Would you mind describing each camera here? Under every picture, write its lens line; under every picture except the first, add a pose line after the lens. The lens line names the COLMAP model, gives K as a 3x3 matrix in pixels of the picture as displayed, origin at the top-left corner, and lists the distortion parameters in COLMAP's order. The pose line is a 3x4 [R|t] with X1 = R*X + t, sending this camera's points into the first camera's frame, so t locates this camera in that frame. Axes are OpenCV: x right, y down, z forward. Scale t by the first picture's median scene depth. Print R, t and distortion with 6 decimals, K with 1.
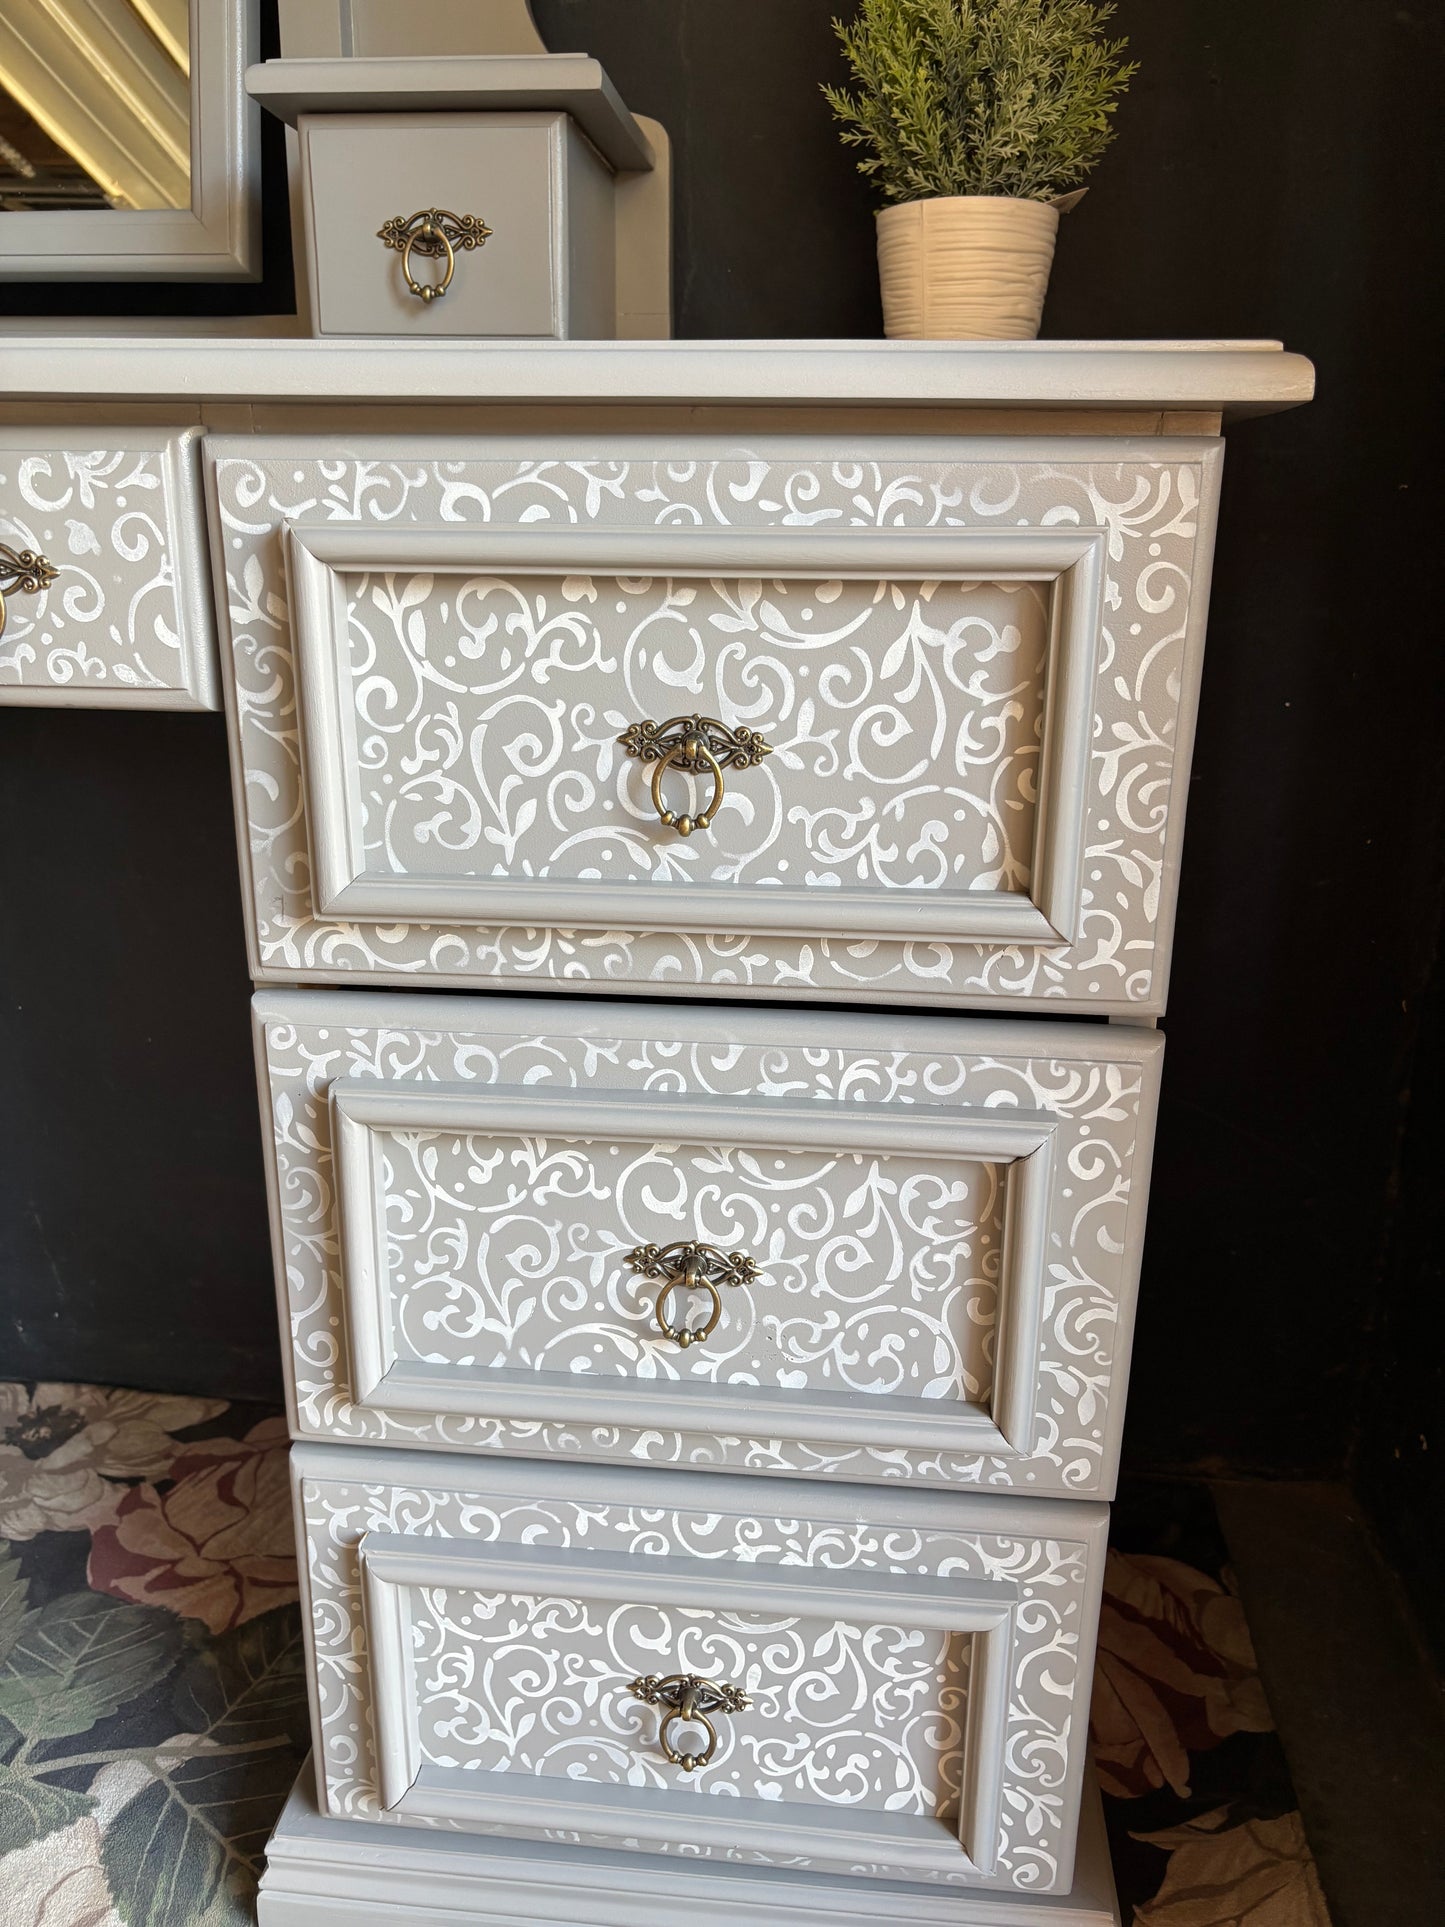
lens RADIAL K [[1471.4, 0, 728.6], [0, 1471.4, 970.8], [0, 0, 1]] dist [0.046205, -0.055261]
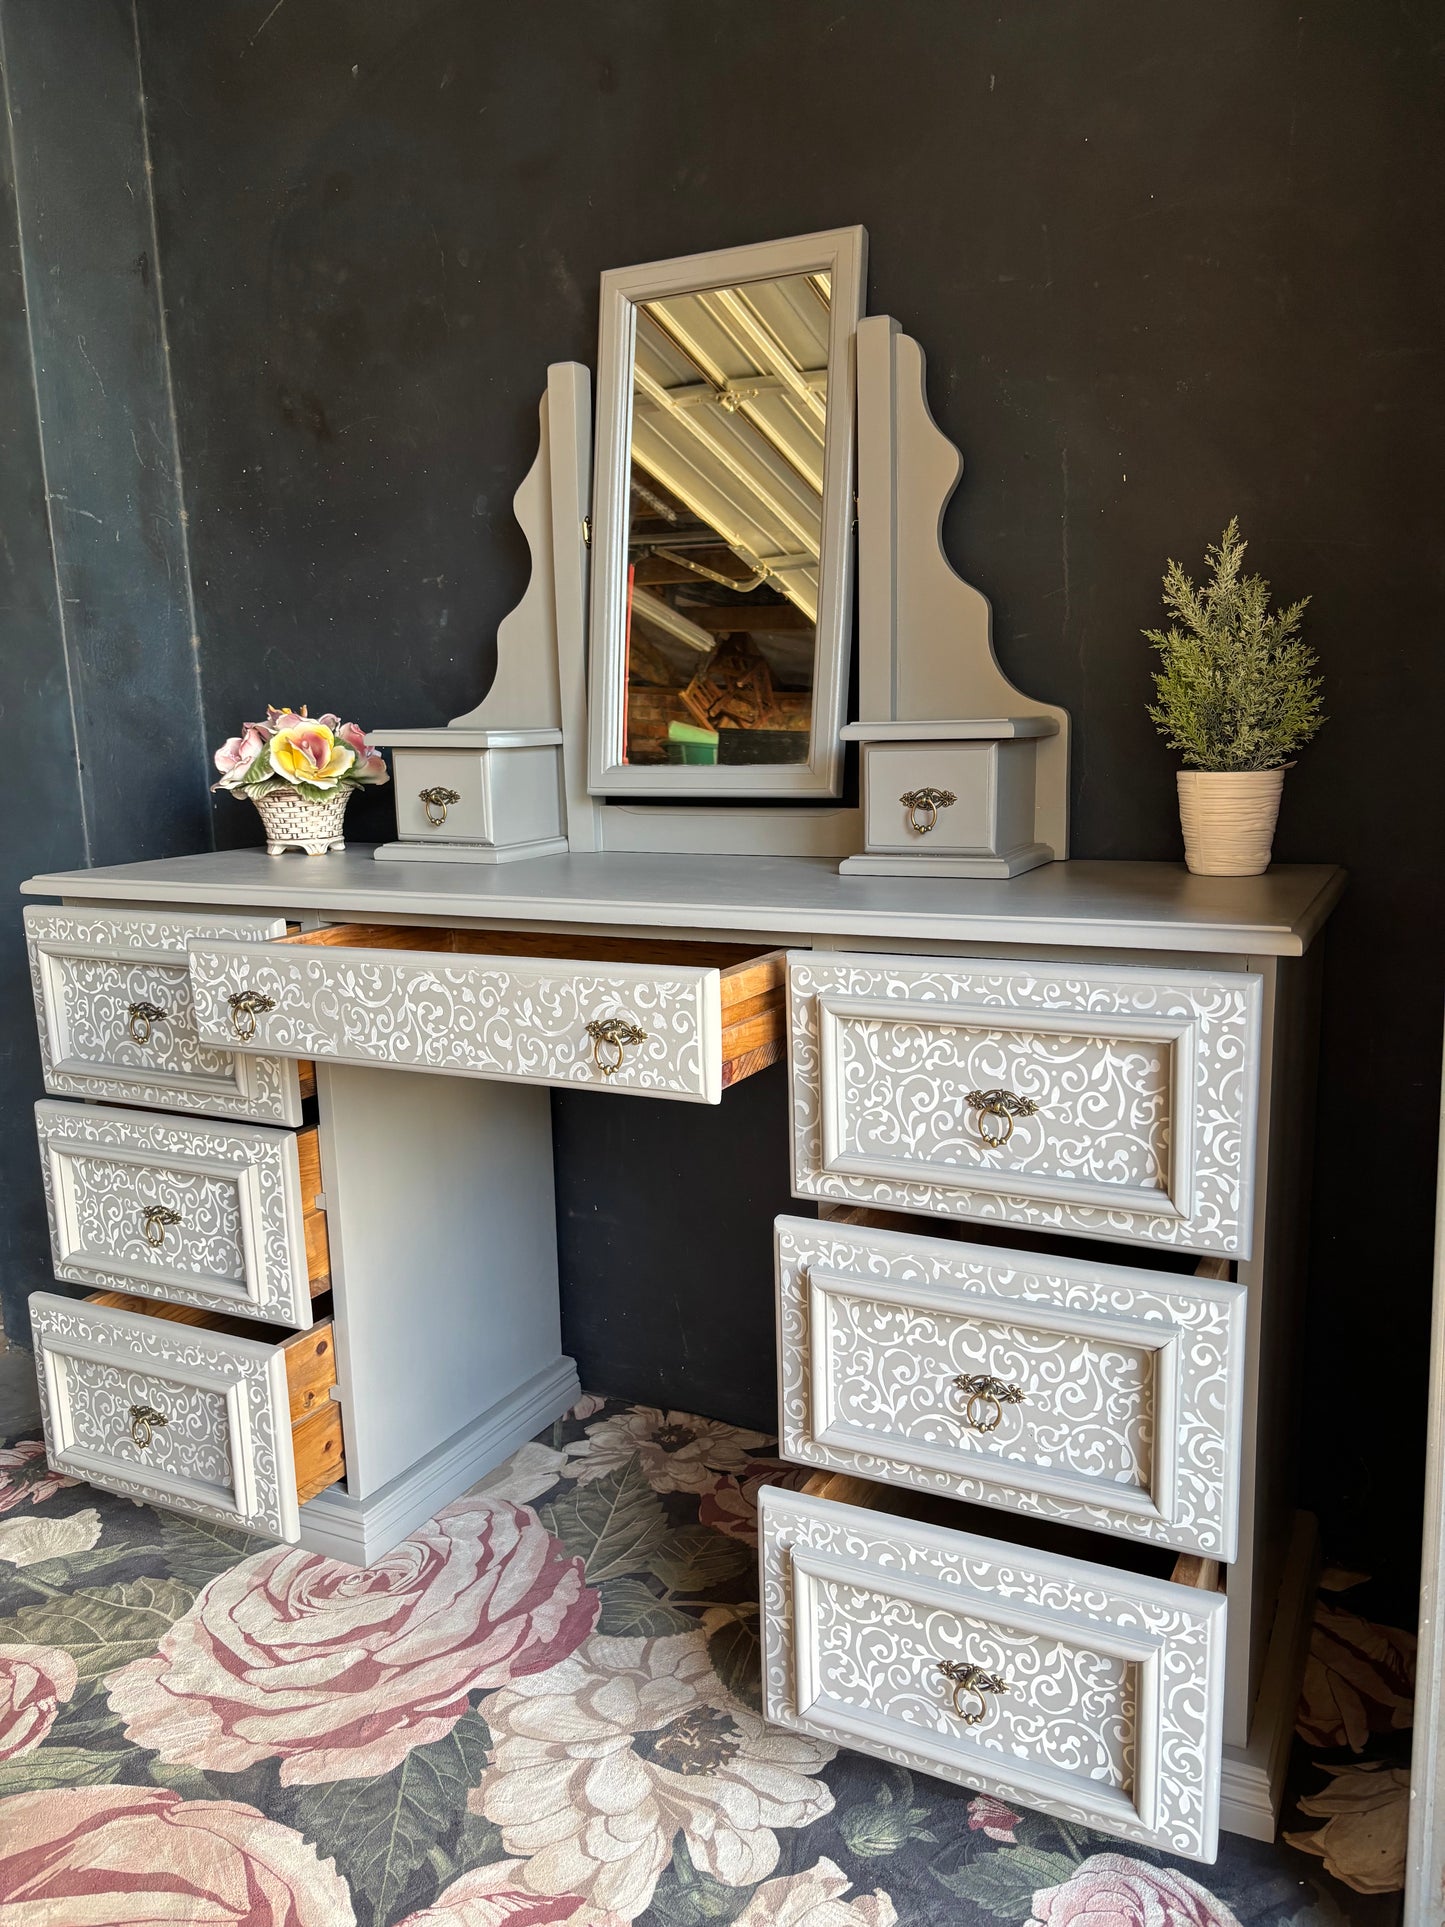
lens RADIAL K [[1471.4, 0, 731.1], [0, 1471.4, 975.8], [0, 0, 1]] dist [0.046205, -0.055261]
pose [[0.936138, 0.026794, -0.350611, 0.291483], [-0.067868, 0.992112, -0.105391, -0.053297], [0.345022, 0.122456, 0.930572, -1.030841]]
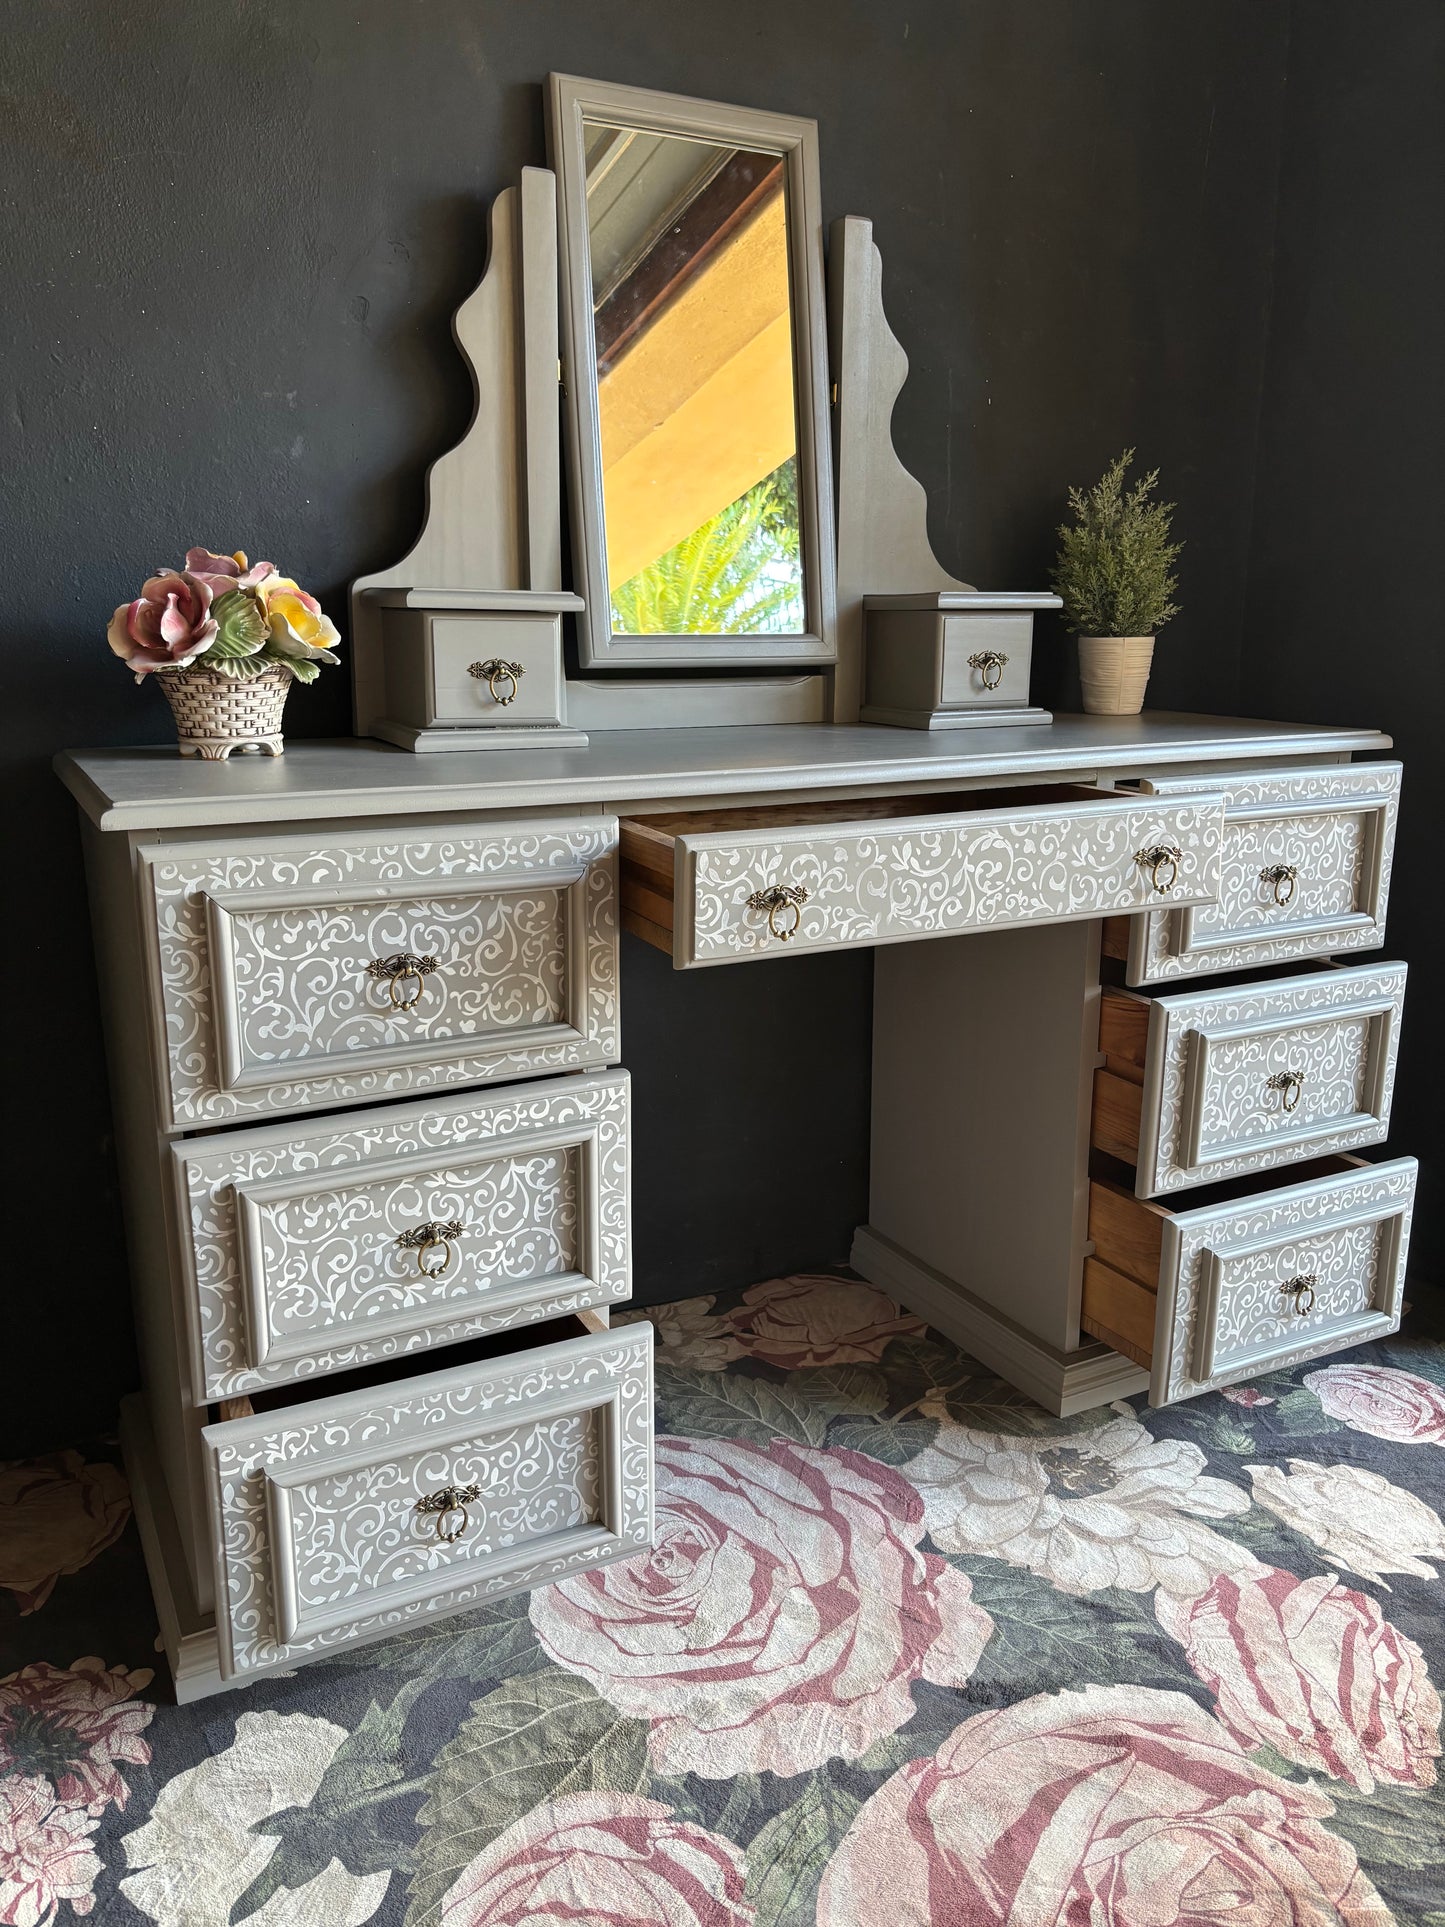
lens RADIAL K [[1471.4, 0, 739.2], [0, 1471.4, 956.3], [0, 0, 1]] dist [0.046205, -0.055261]
pose [[0.822646, -0.143204, 0.550224, -2.197844], [0.174687, 0.984612, -0.004916, -0.121241], [-0.541053, 0.100161, 0.835003, -0.784075]]
